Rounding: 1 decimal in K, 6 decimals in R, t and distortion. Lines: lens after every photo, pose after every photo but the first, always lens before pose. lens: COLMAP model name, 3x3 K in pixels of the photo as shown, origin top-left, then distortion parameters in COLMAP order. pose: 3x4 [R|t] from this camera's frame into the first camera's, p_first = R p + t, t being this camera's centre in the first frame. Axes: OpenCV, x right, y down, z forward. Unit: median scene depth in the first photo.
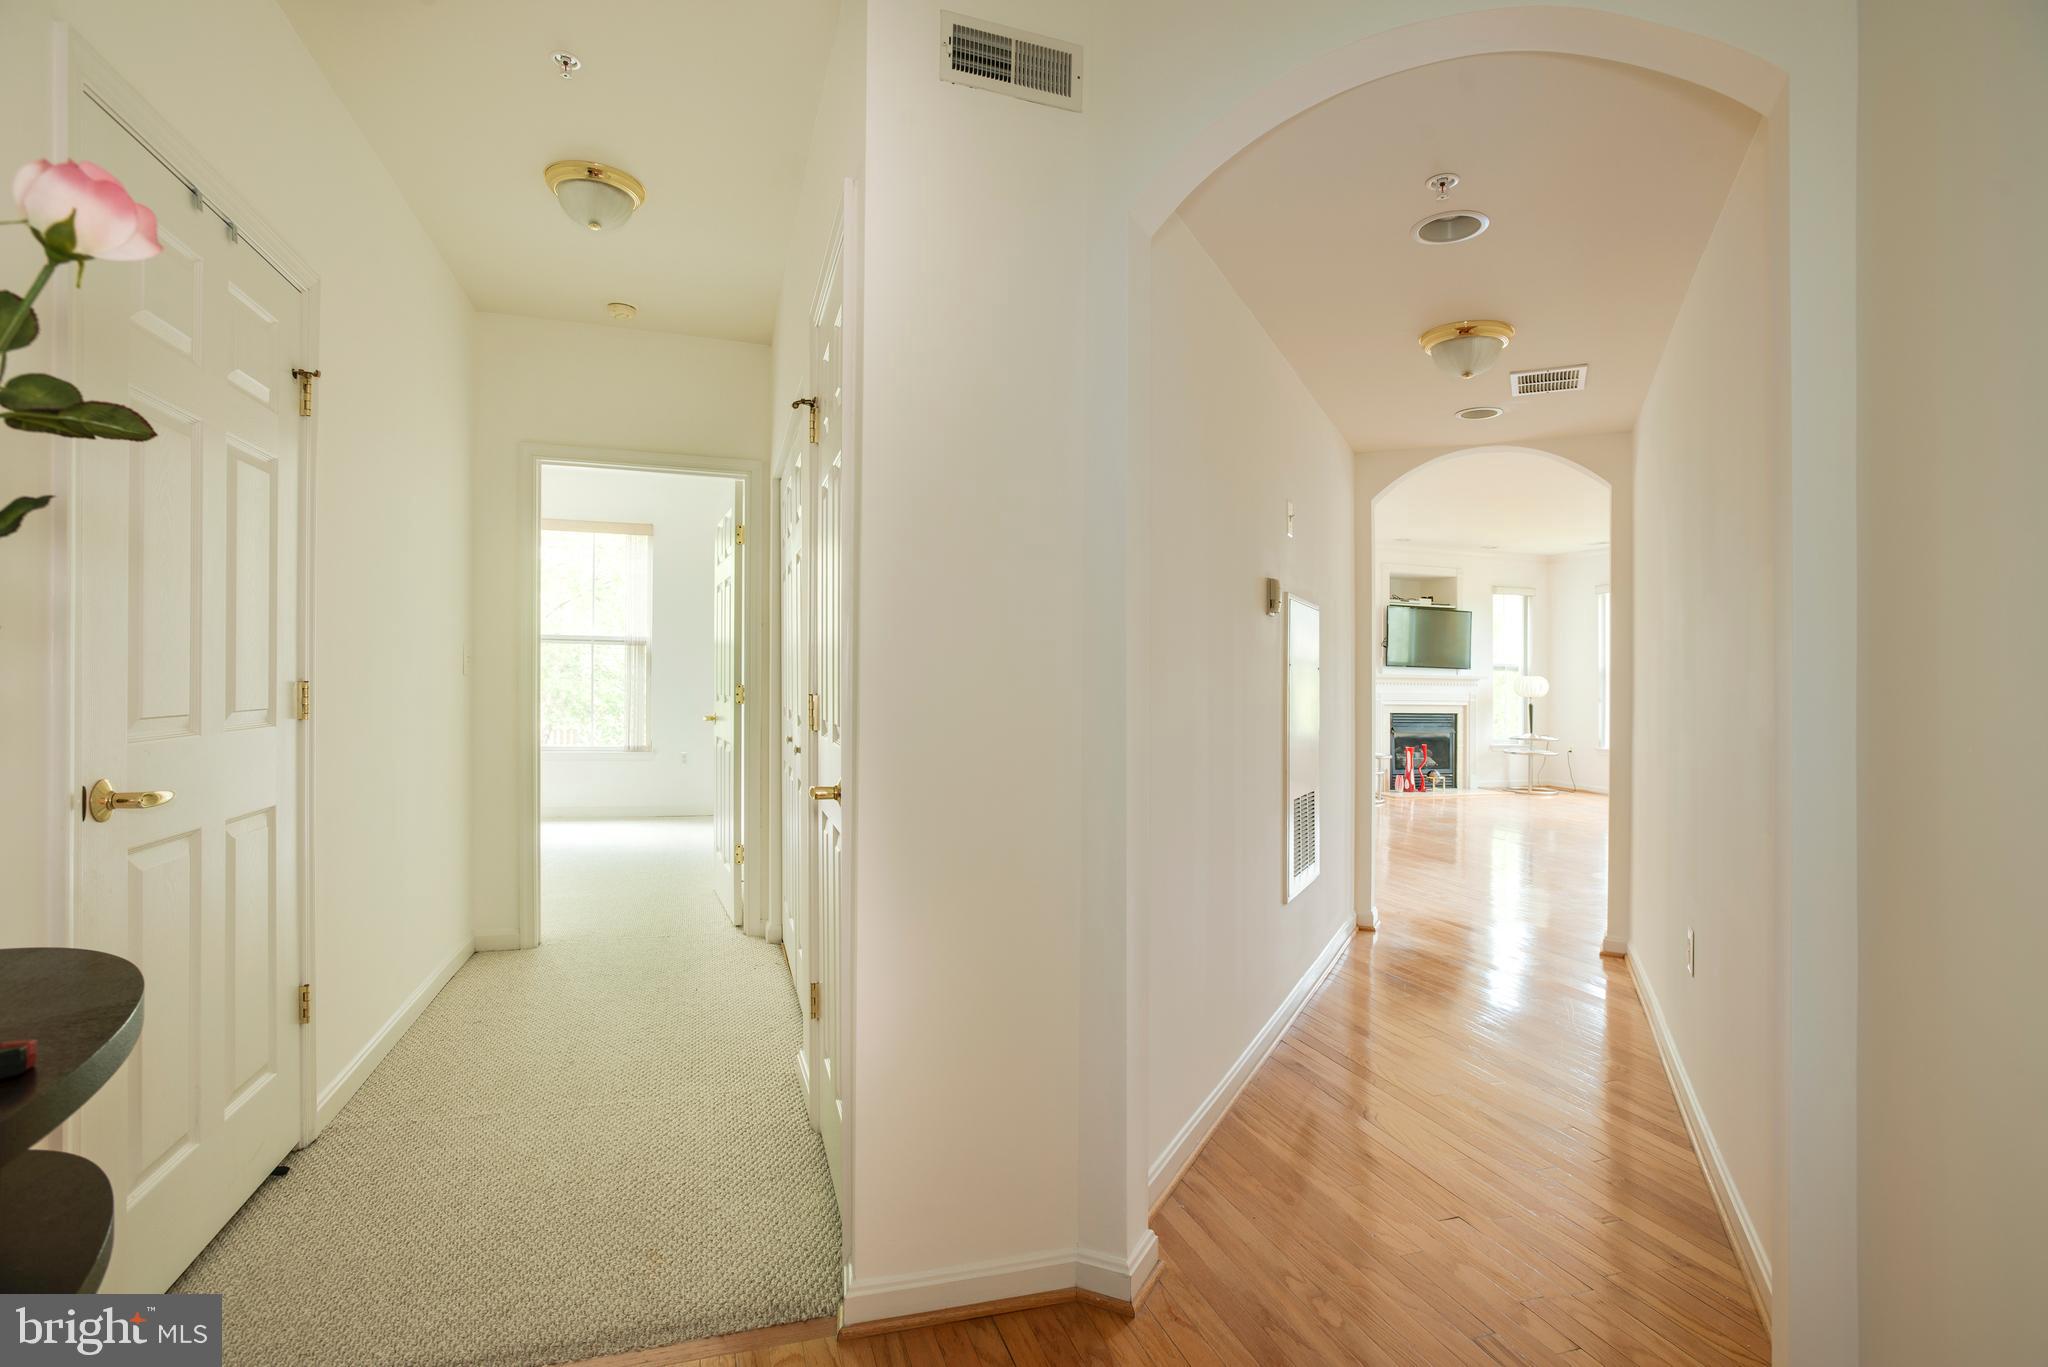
lens RADIAL K [[996.2, 0, 1028.6], [0, 996.2, 678.6], [0, 0, 1]] dist [-0.031757, 0.016850]
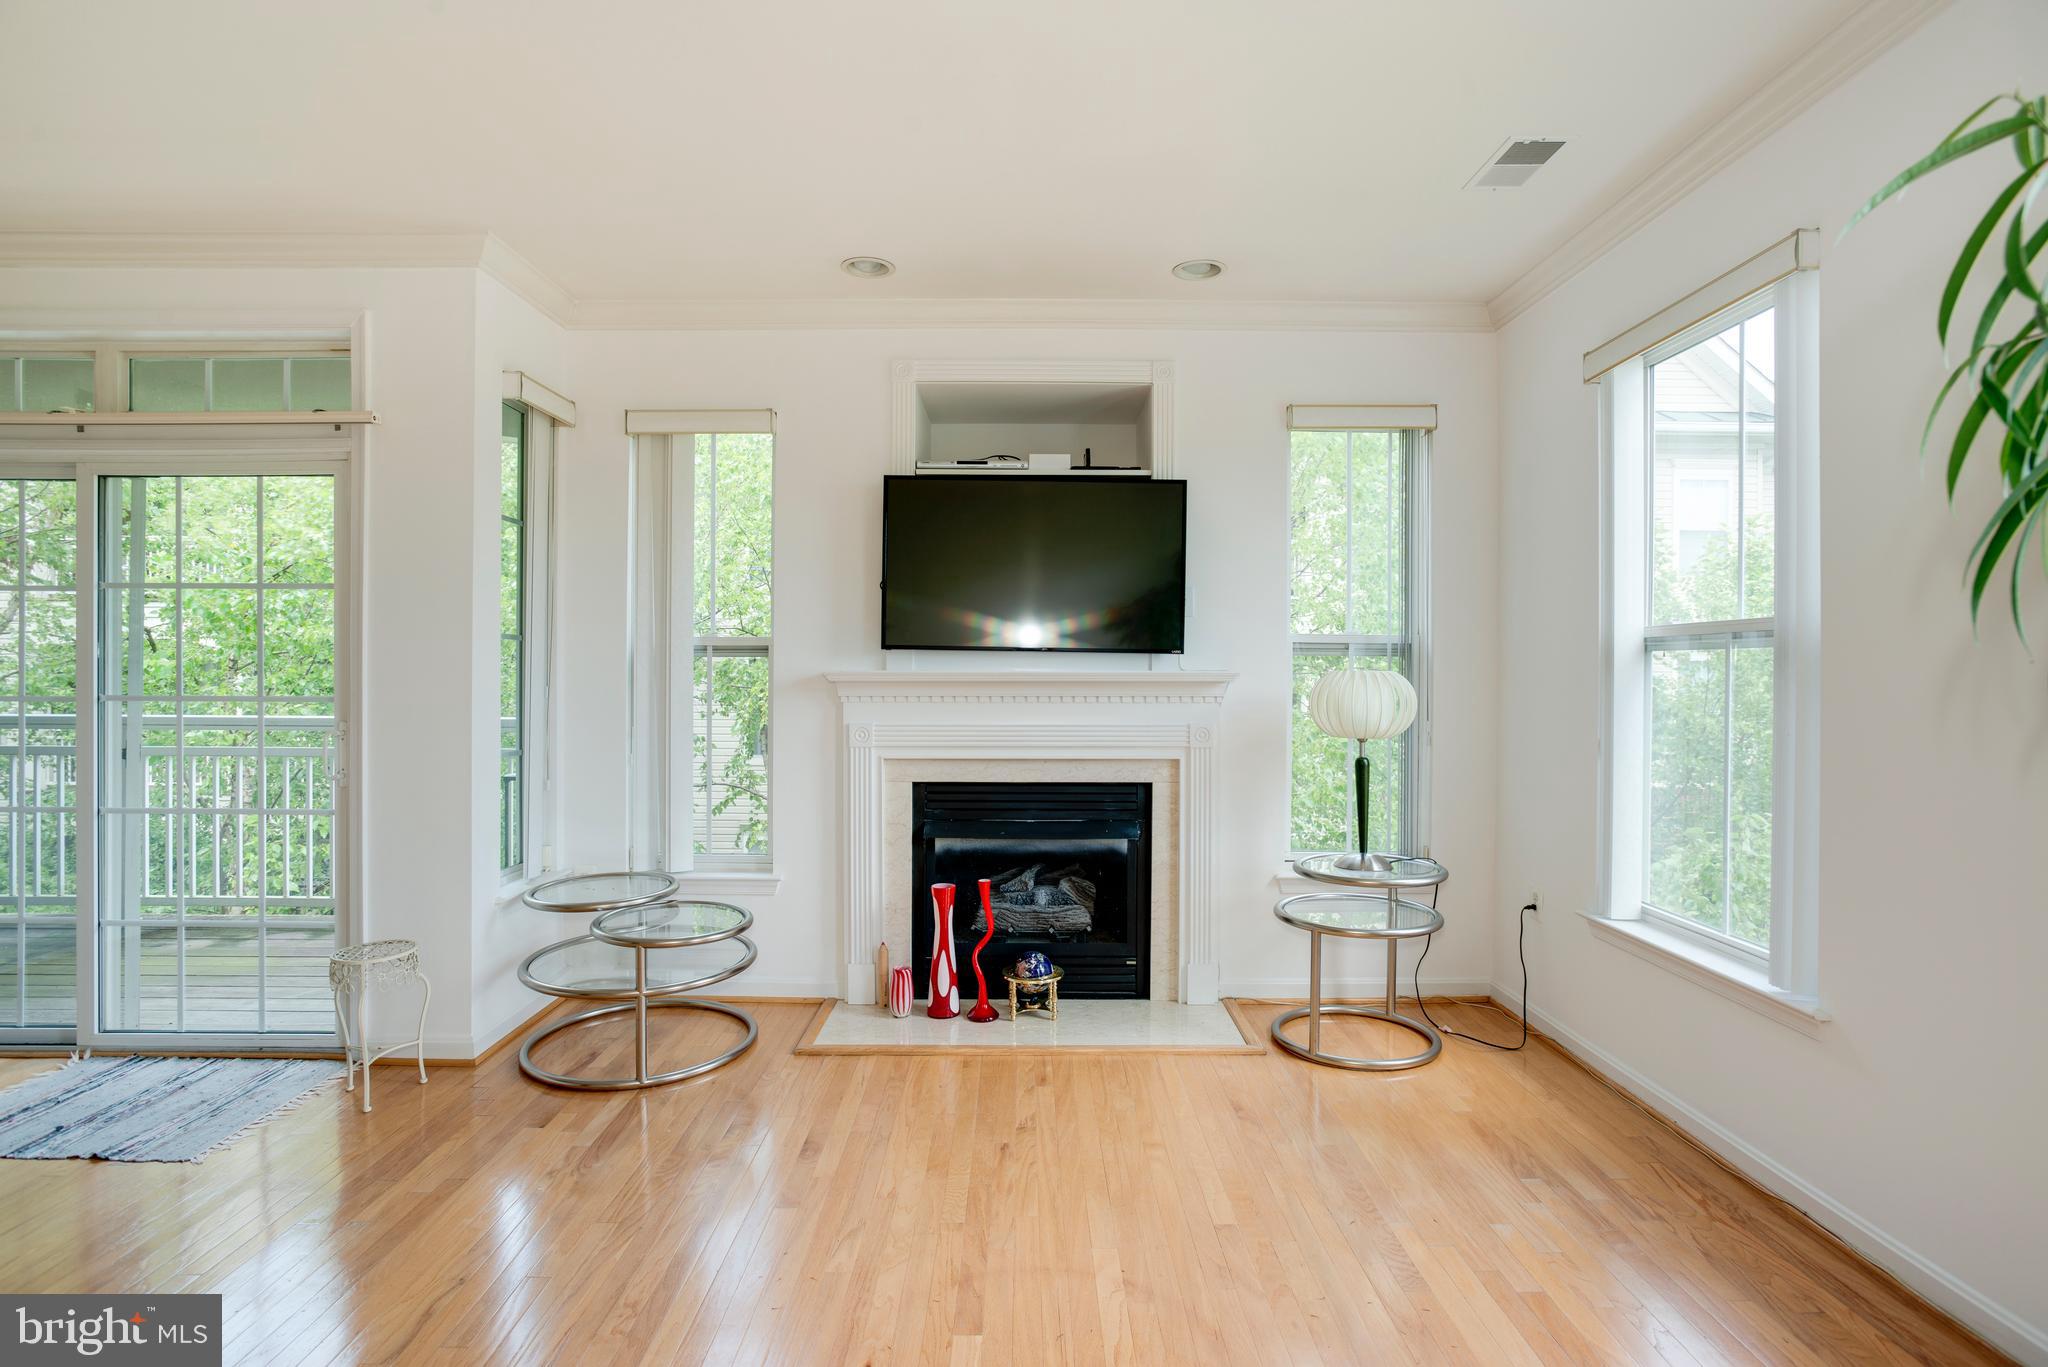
lens RADIAL K [[996.2, 0, 1028.6], [0, 996.2, 678.6], [0, 0, 1]] dist [-0.031757, 0.016850]
pose [[0.951296, -0.004829, -0.308241, 0.497832], [0.005305, 0.999986, 0.000704, -0.001463], [0.308233, -0.002305, 0.951308, 0.659428]]
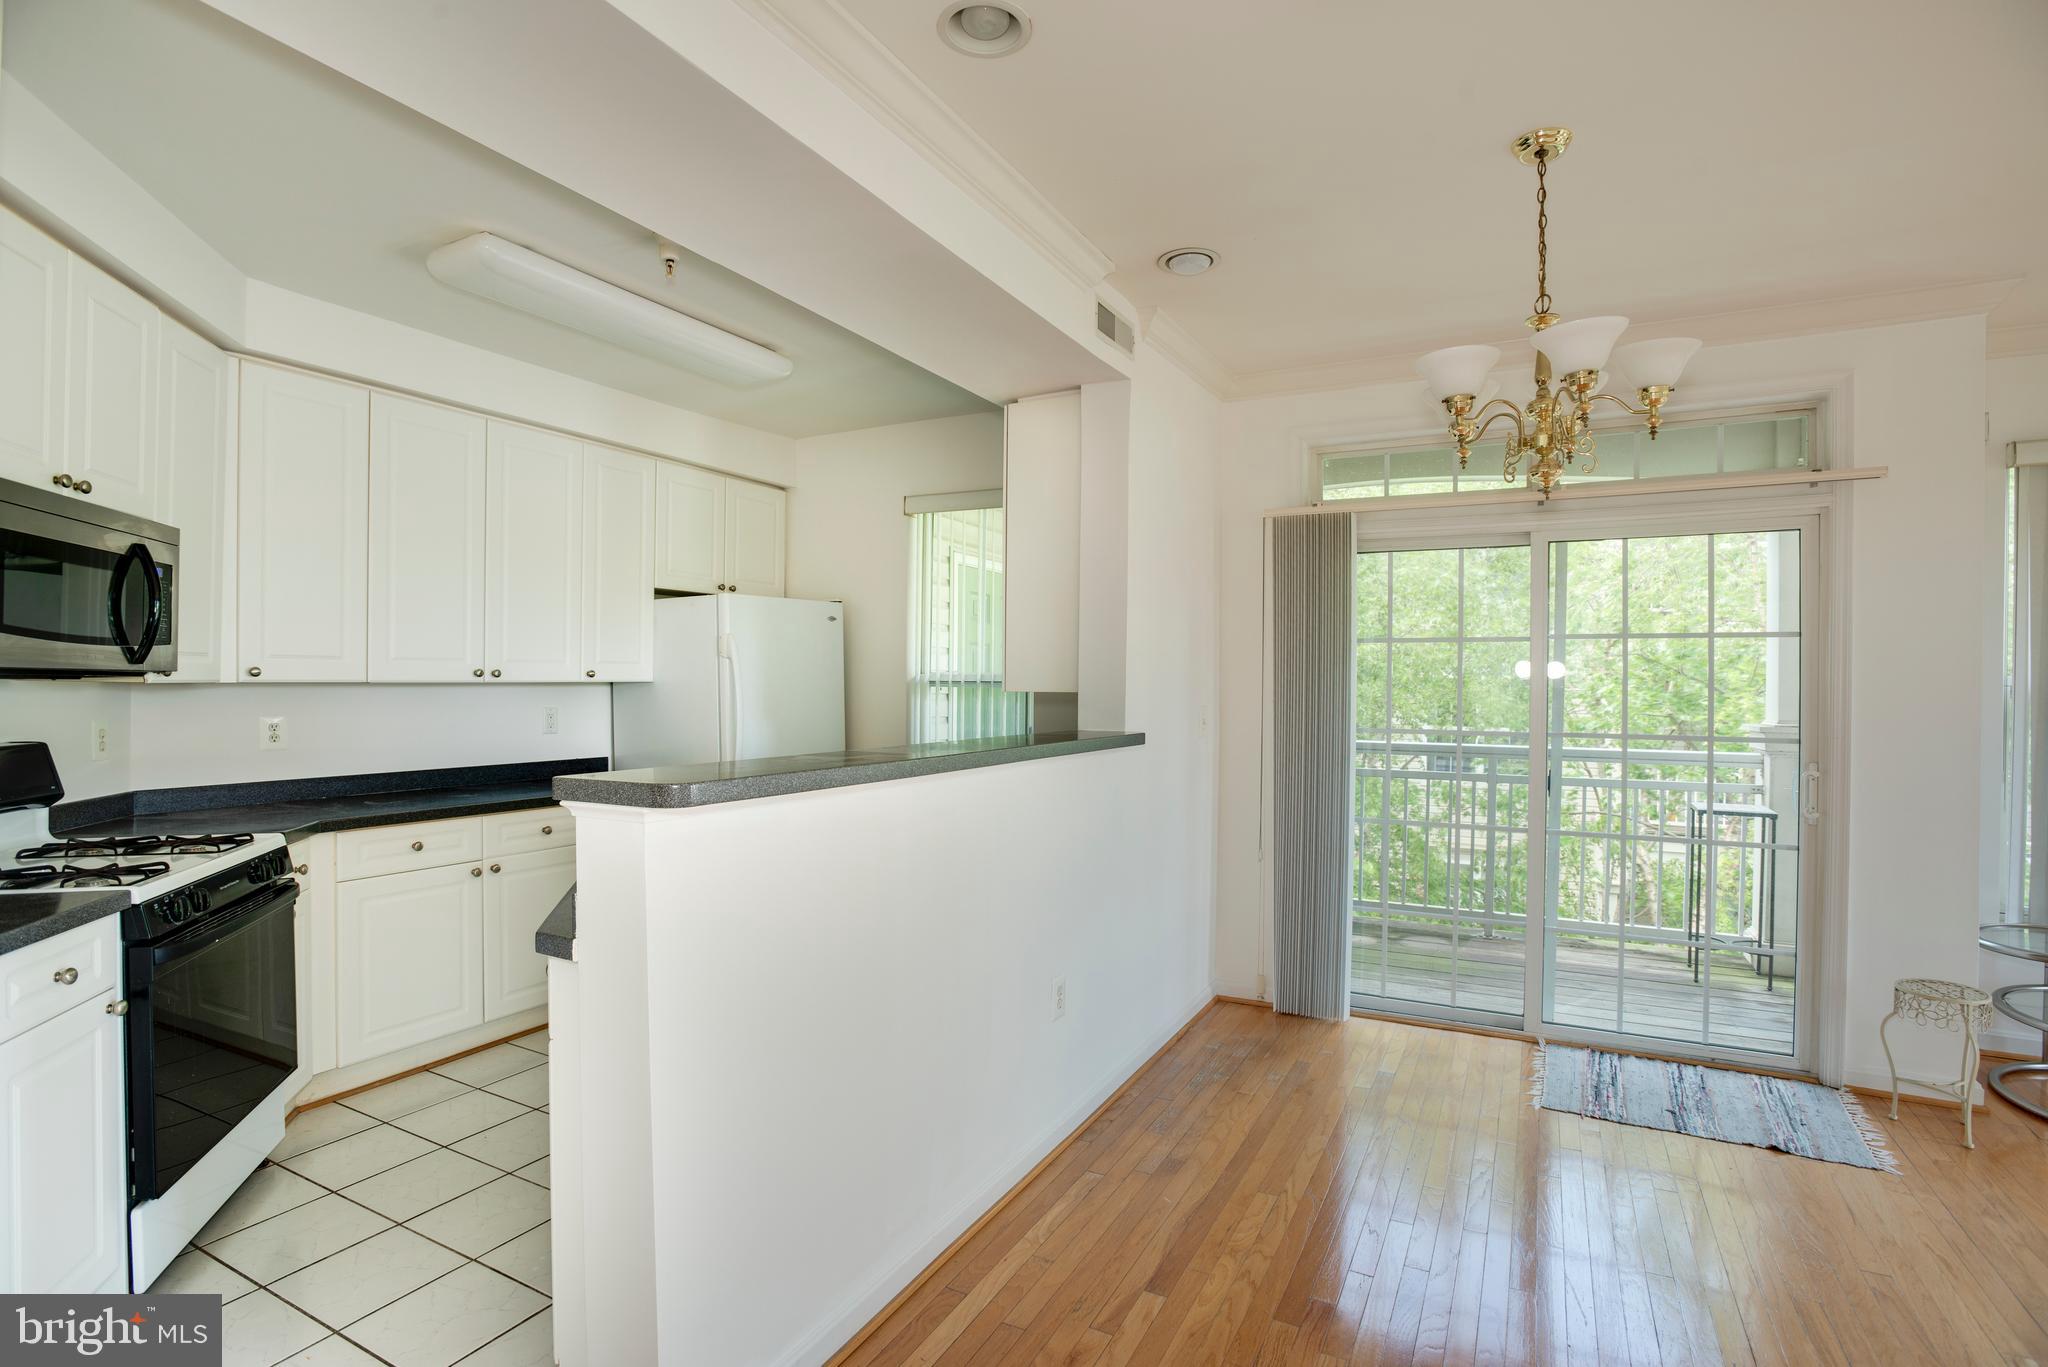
lens RADIAL K [[991.1, 0, 1021.4], [0, 991.1, 692.5], [0, 0, 1]] dist [-0.052551, 0.016393]
pose [[0.698158, 0.000768, -0.715944, 0.259069], [-0.002501, 0.999996, -0.001365, -0.010648], [0.715940, 0.002743, 0.698157, 0.488100]]
